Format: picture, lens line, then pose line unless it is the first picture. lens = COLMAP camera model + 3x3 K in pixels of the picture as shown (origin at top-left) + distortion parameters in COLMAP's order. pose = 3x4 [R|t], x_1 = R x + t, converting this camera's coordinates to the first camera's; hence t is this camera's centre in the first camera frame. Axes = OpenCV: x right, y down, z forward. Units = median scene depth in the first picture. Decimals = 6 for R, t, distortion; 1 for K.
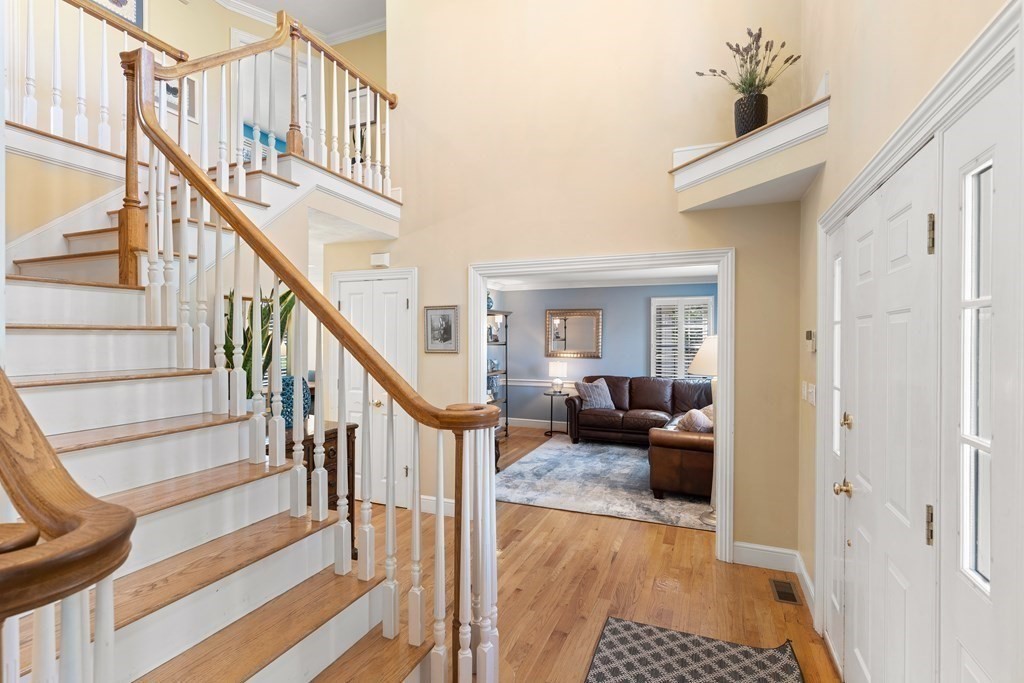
lens RADIAL K [[488.1, 0, 514.5], [0, 488.1, 342.4], [0, 0, 1]] dist [-0.003488, -0.000671]
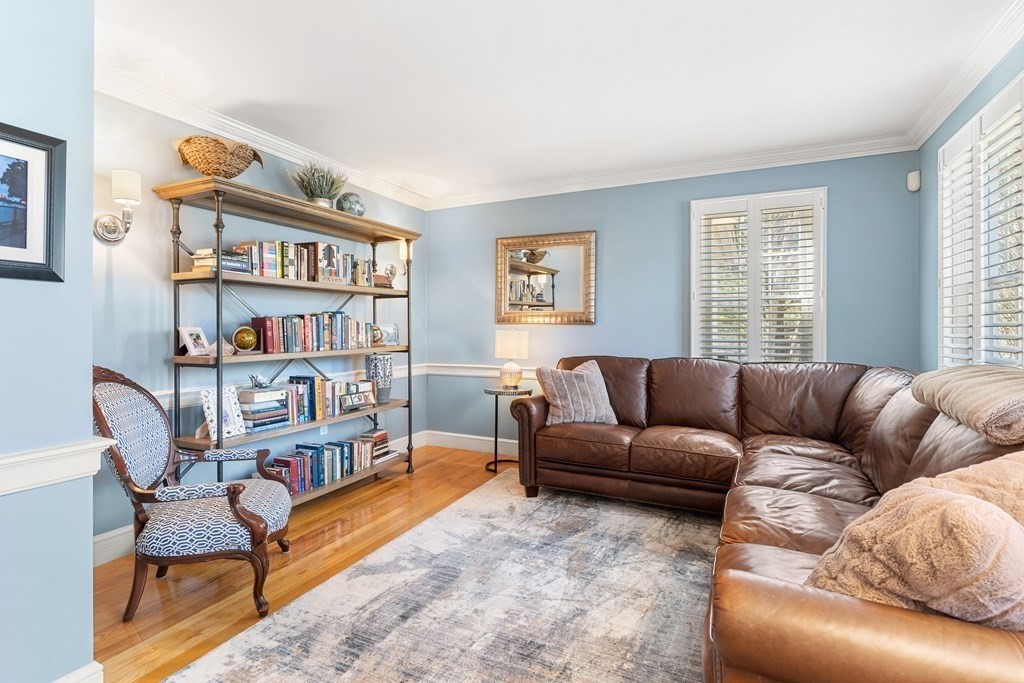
lens RADIAL K [[488.1, 0, 511.8], [0, 488.1, 332.2], [0, 0, 1]] dist [-0.003488, -0.000671]
pose [[0.998137, -0.002537, -0.060956, 0.133325], [0.002585, 0.999996, 0.000701, 0.045620], [0.060954, -0.000857, 0.998140, 0.515460]]
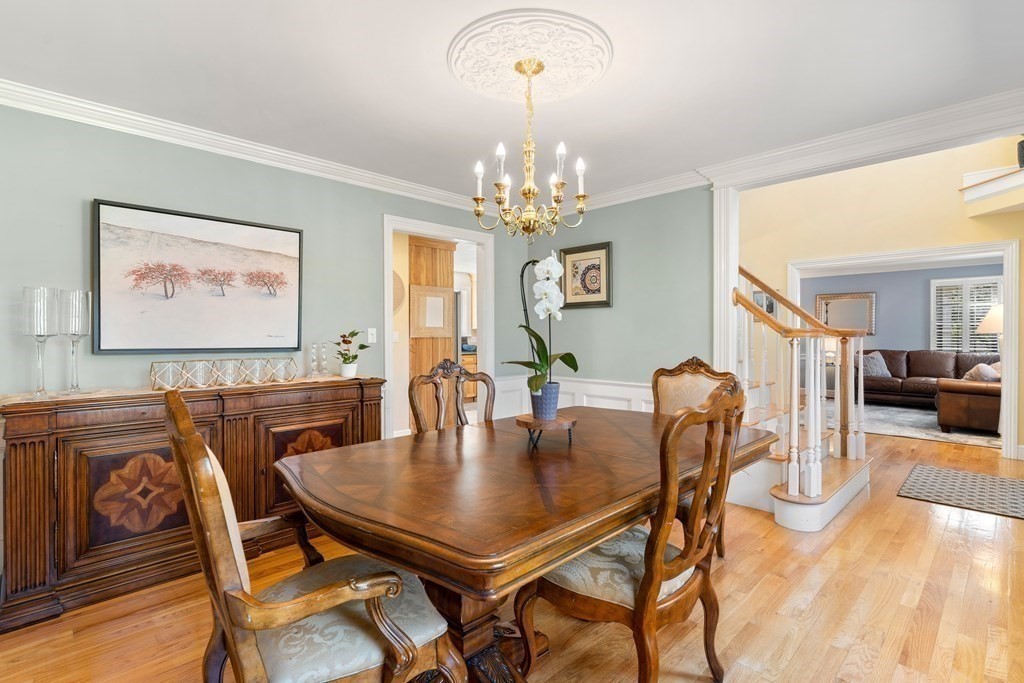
lens RADIAL K [[488.1, 0, 505.6], [0, 488.1, 339.5], [0, 0, 1]] dist [-0.003488, -0.000671]
pose [[0.913512, 0.000155, -0.406813, -0.162960], [0.000647, 0.999998, 0.001832, 0.044801], [0.406812, -0.001937, 0.913510, -0.432283]]
